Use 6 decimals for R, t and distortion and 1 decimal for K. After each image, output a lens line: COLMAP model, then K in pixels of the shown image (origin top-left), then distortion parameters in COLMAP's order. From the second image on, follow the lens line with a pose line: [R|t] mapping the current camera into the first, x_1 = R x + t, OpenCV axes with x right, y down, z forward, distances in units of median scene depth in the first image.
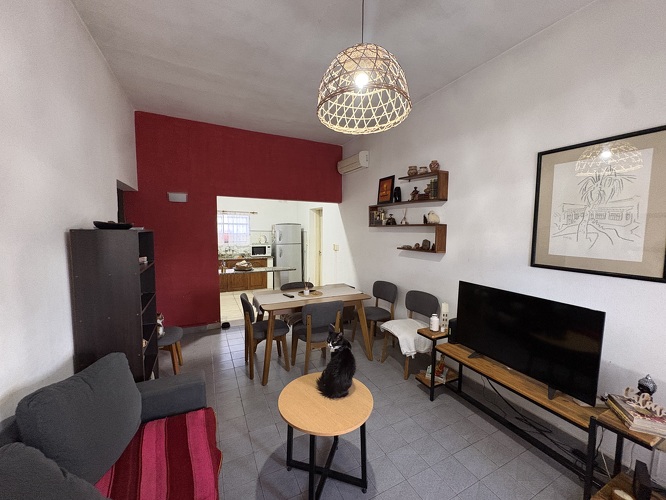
lens RADIAL K [[264.8, 0, 333.0], [0, 264.8, 250.0], [0, 0, 1]] dist [0.000182, 0.000239]
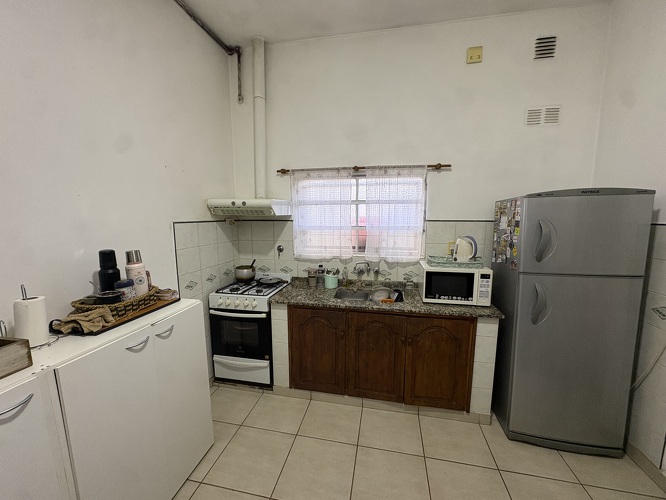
lens RADIAL K [[264.8, 0, 333.0], [0, 264.8, 250.0], [0, 0, 1]] dist [0.000182, 0.000239]
pose [[0.785485, 0.071514, -0.614735, -0.195878], [-0.038712, 0.997034, 0.066523, -0.053279], [0.617669, -0.028455, 0.785923, 0.666319]]
